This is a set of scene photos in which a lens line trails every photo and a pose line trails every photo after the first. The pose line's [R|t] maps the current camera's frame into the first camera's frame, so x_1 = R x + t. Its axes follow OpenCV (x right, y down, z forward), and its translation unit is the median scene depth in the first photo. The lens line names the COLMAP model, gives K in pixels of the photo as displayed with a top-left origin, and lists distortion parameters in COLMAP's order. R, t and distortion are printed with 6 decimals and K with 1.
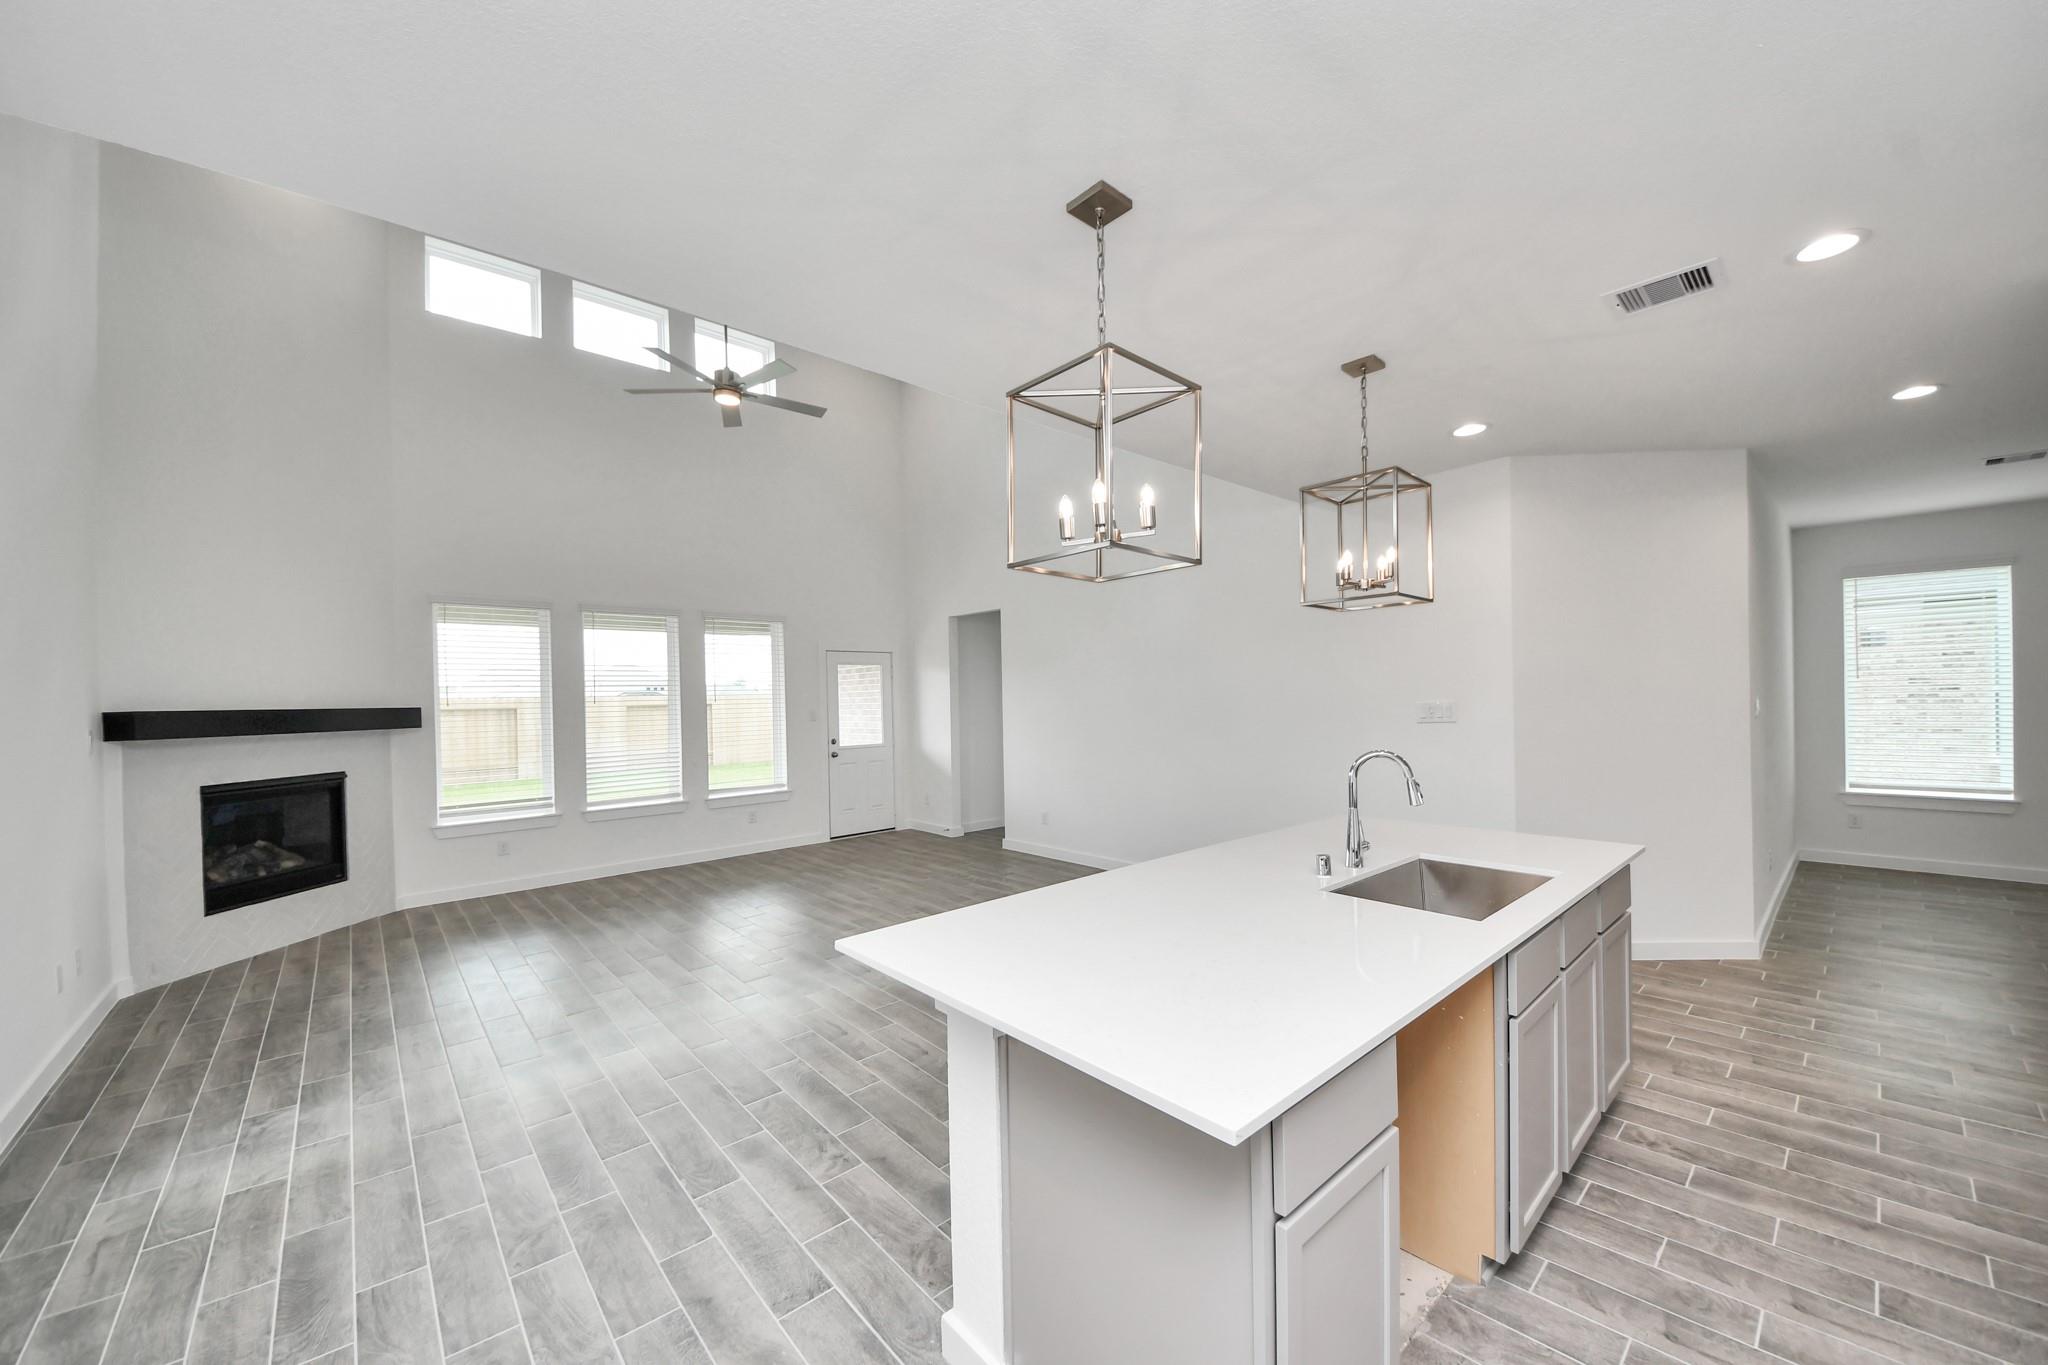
lens RADIAL K [[778.6, 0, 1086.0], [0, 778.6, 672.1], [0, 0, 1]] dist [-0.045483, 0.000234]
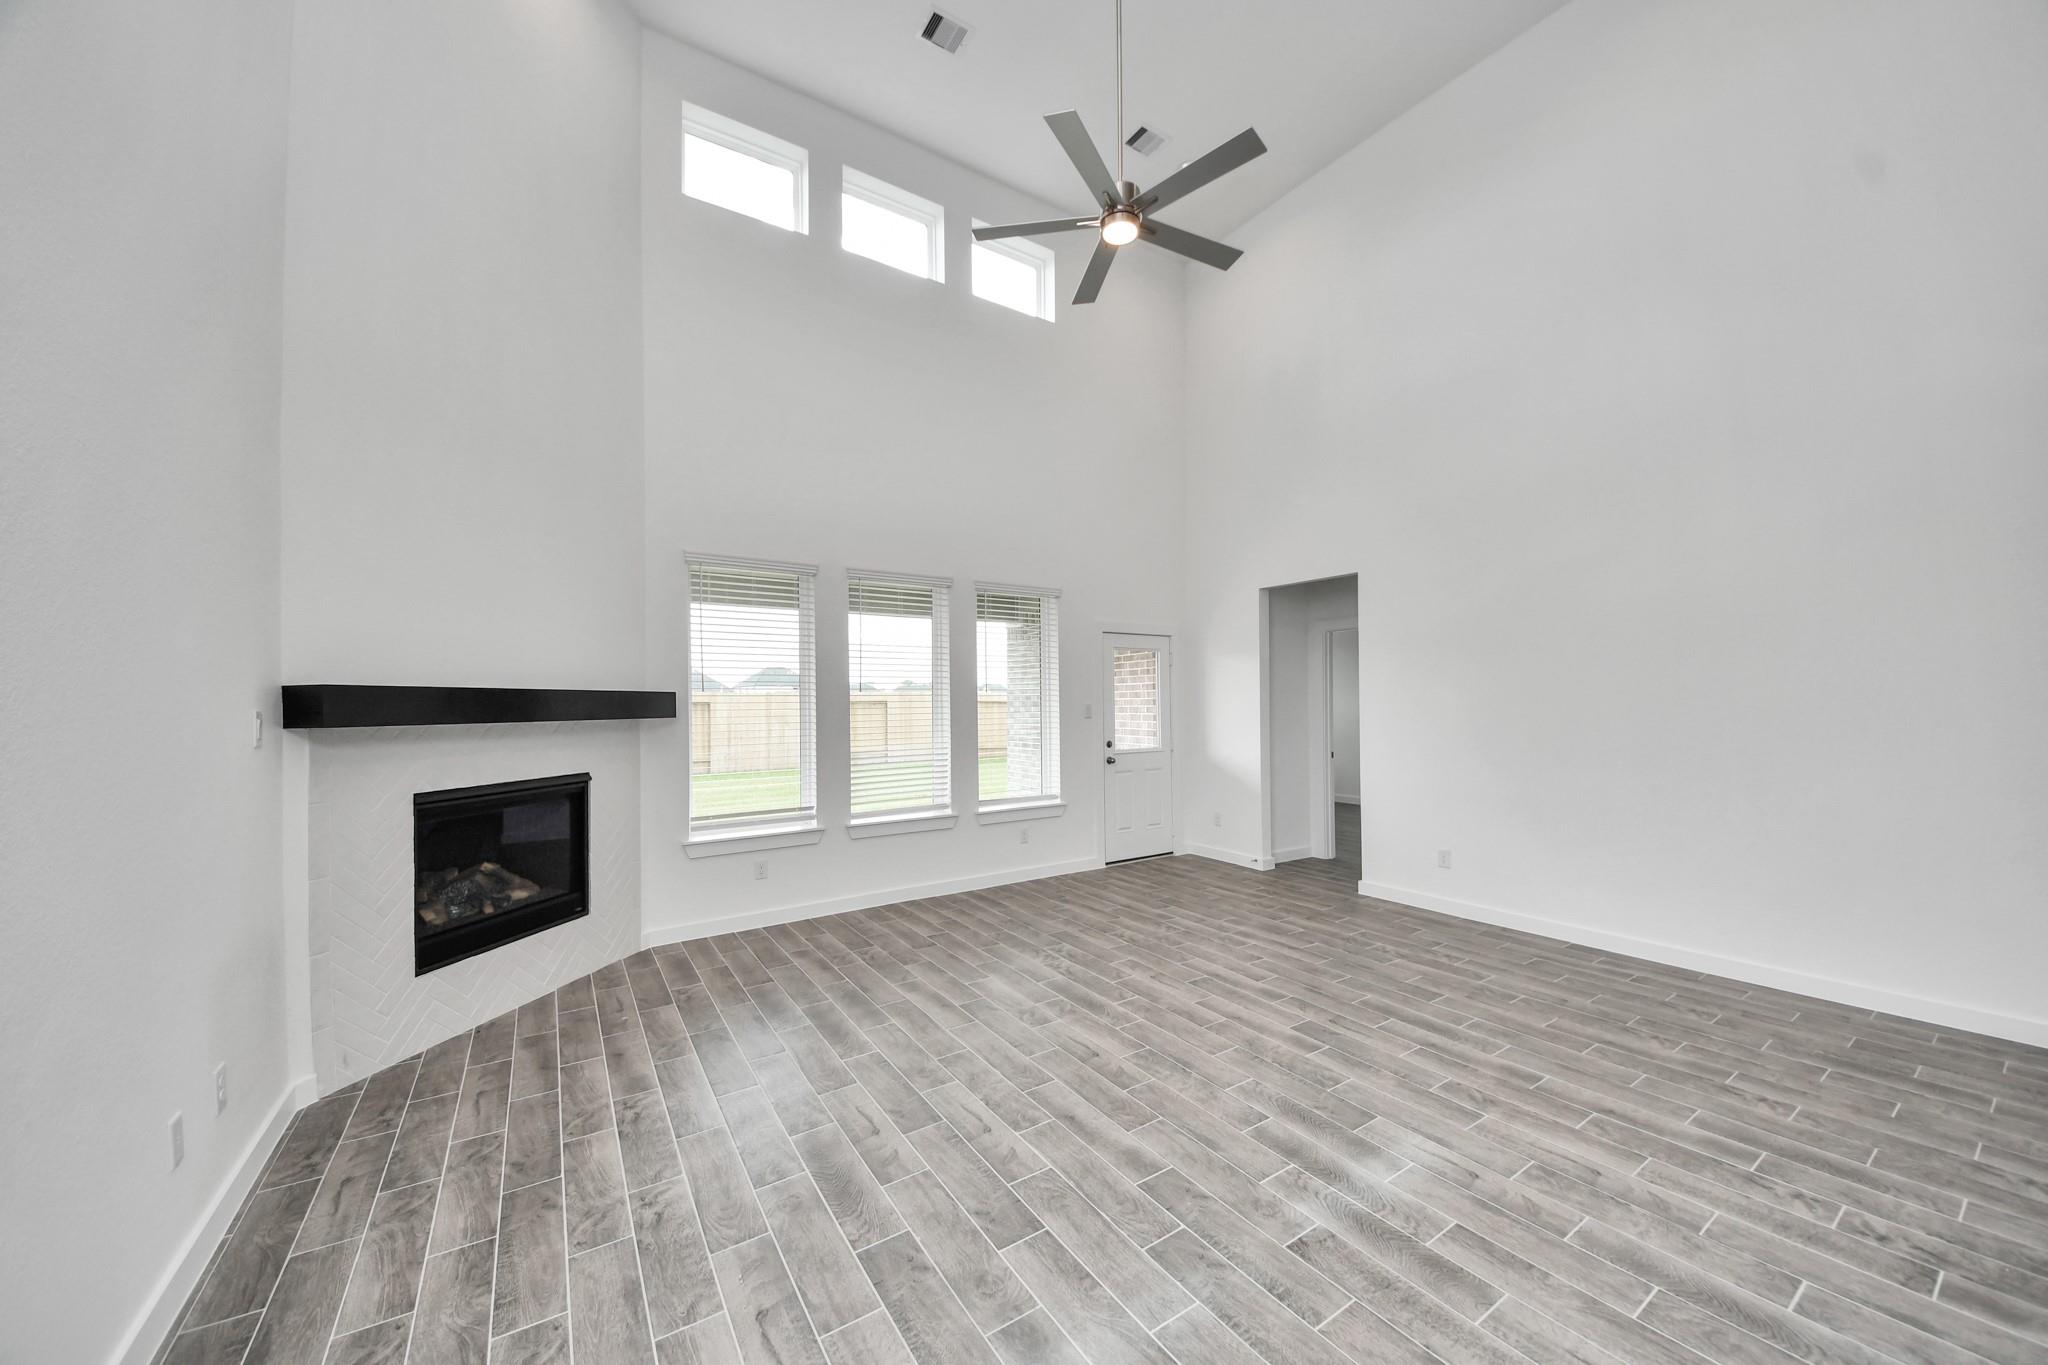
lens RADIAL K [[705.8, 0, 1024.0], [0, 705.8, 682.5], [0, 0, 1]] dist [-0.049252, -0.000071]
pose [[0.983431, 0.018911, -0.180294, -0.403883], [-0.017106, 0.999787, 0.011566, 0.024480], [0.180475, -0.008290, 0.983545, 0.359861]]
